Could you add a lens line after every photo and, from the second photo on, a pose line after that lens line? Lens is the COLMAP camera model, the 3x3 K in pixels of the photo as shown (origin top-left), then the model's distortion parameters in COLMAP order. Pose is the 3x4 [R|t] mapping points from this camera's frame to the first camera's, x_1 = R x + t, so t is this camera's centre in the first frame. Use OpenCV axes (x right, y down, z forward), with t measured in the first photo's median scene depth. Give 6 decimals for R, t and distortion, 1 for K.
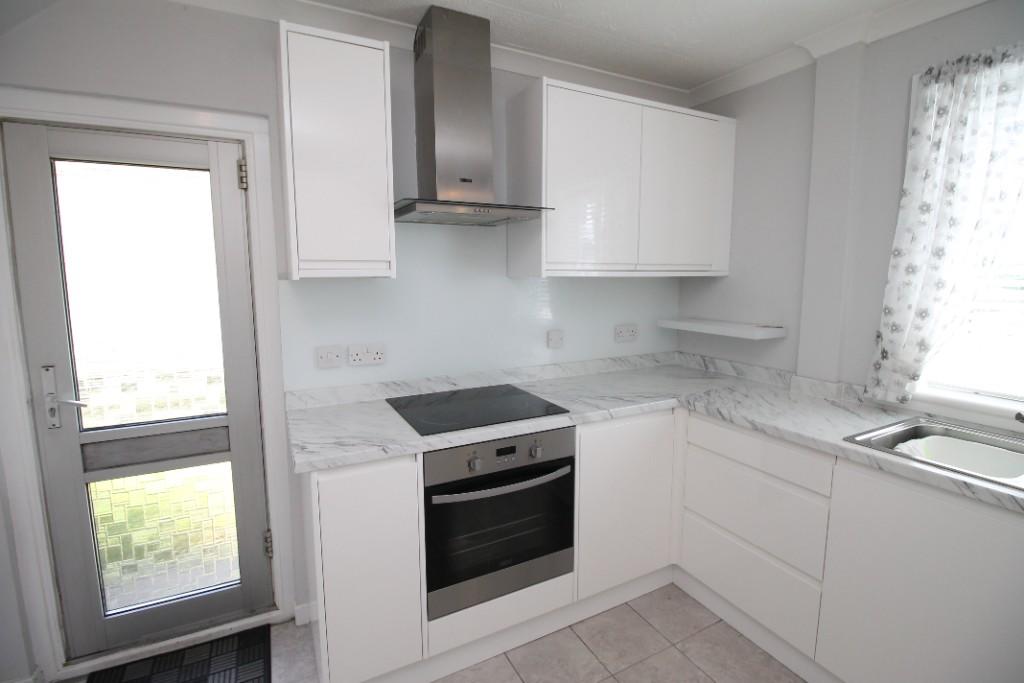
lens RADIAL K [[477.5, 0, 511.8], [0, 477.5, 331.4], [0, 0, 1]] dist [0.000539, -0.013394]
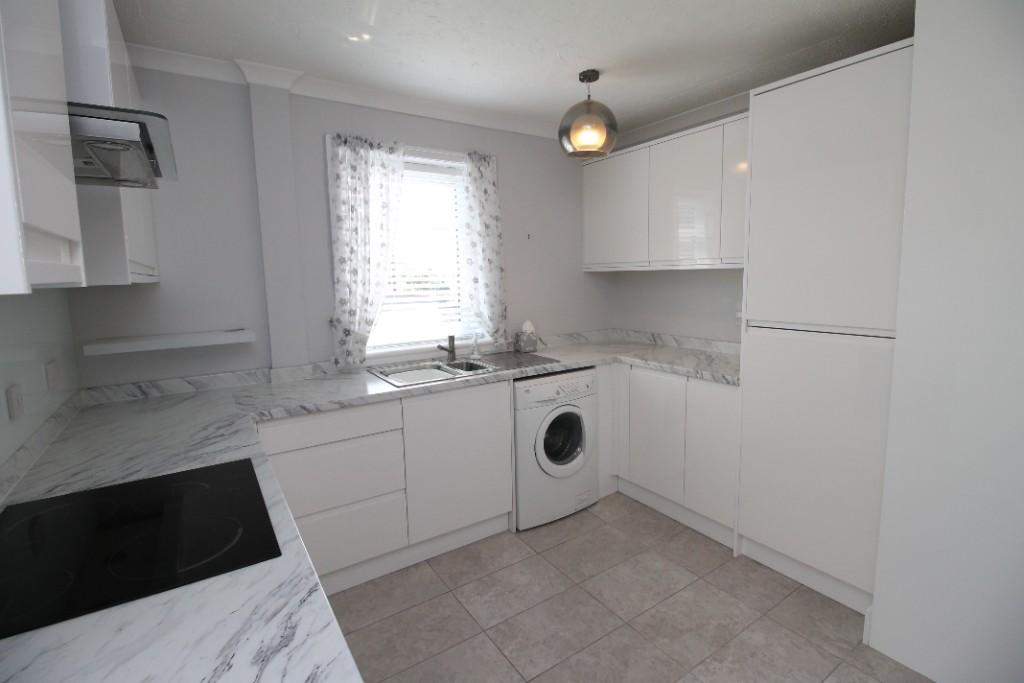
lens RADIAL K [[477.5, 0, 511.8], [0, 477.5, 331.4], [0, 0, 1]] dist [0.000539, -0.013394]
pose [[-0.106766, -0.116009, 0.987493, -0.660338], [0.141783, 0.981244, 0.130604, -0.070512], [-0.984123, 0.153954, -0.088315, 0.648557]]
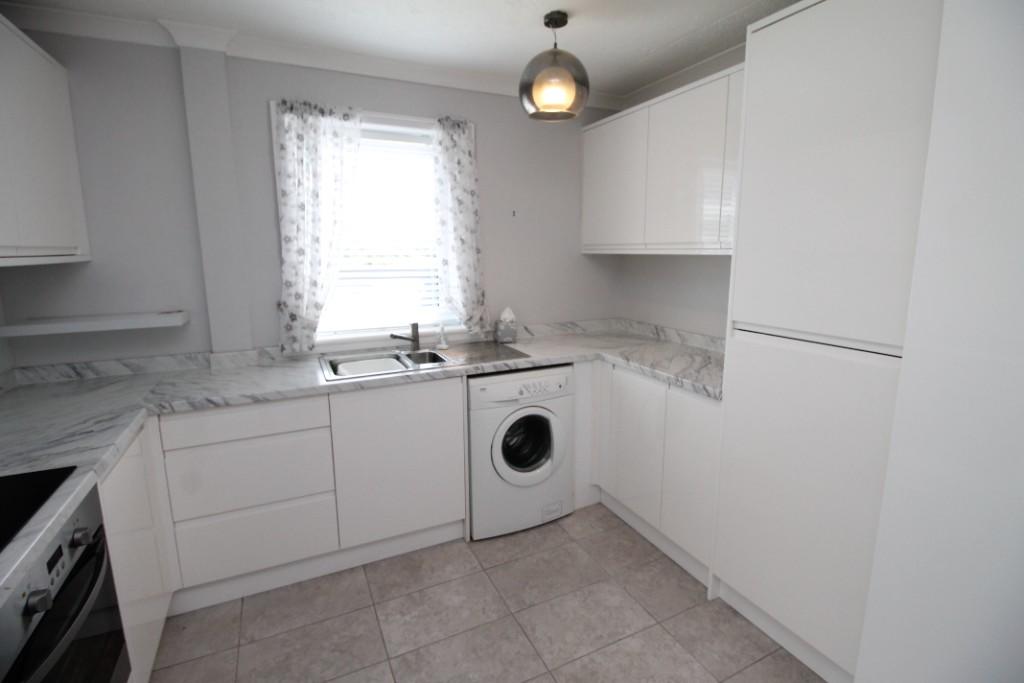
lens RADIAL K [[477.5, 0, 511.8], [0, 477.5, 331.4], [0, 0, 1]] dist [0.000539, -0.013394]
pose [[0.032439, -0.168440, 0.985178, -0.499537], [0.127272, 0.978369, 0.163085, -0.051614], [-0.991337, 0.120095, 0.053175, 0.339702]]
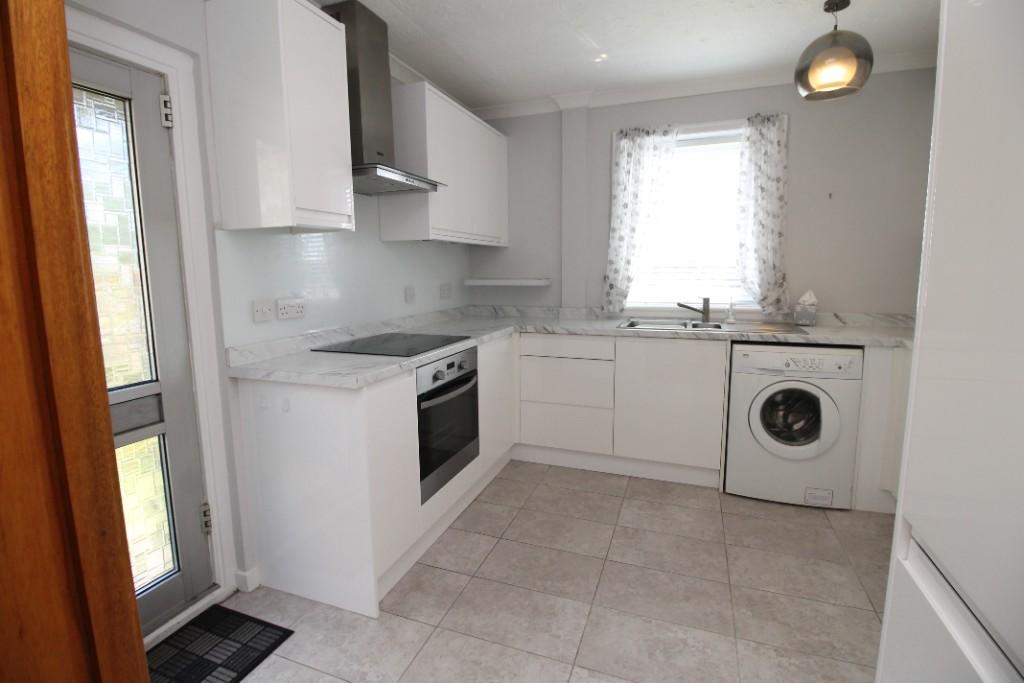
lens RADIAL K [[477.5, 0, 511.8], [0, 477.5, 331.4], [0, 0, 1]] dist [0.000539, -0.013394]
pose [[0.746066, -0.093834, 0.659227, -0.708339], [0.089670, 0.995161, 0.040169, 0.111398], [-0.659807, 0.029144, 0.750870, -0.103842]]
